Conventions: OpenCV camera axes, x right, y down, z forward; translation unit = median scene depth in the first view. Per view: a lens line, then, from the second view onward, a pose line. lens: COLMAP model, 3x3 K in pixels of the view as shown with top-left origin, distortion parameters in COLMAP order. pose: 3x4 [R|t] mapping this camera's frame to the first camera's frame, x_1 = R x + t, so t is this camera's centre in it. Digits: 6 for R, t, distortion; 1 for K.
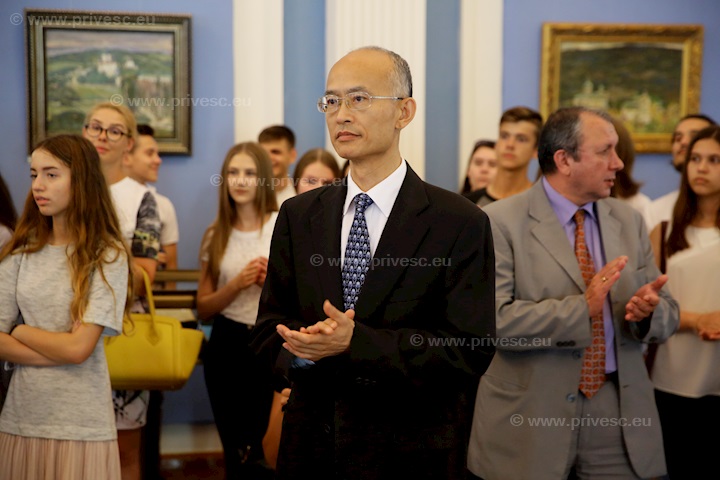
lens RADIAL K [[1394.7, 0, 362.9], [0, 1394.7, 242.0], [0, 0, 1]] dist [0.358190, 0.000000]
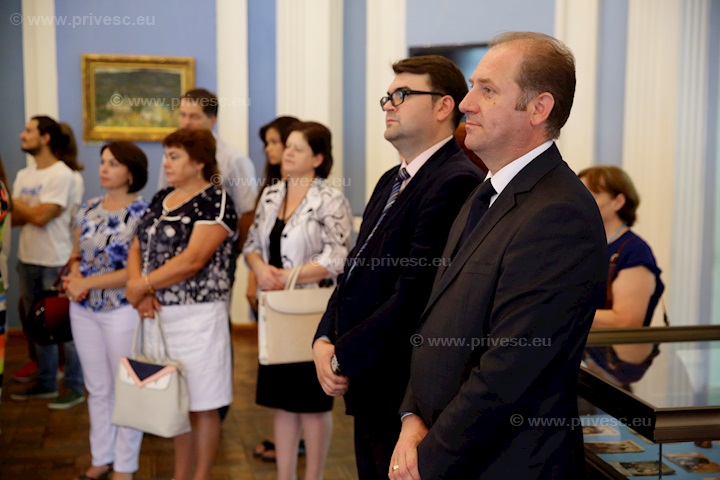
lens RADIAL K [[1045.0, 0, 359.2], [0, 1045.0, 243.2], [0, 0, 1]] dist [0.036302, 0.000000]
pose [[0.999712, 0.006191, -0.023176, 0.447646], [-0.005506, 0.999550, 0.029479, 0.013647], [0.023348, -0.029343, 0.999297, -0.128537]]
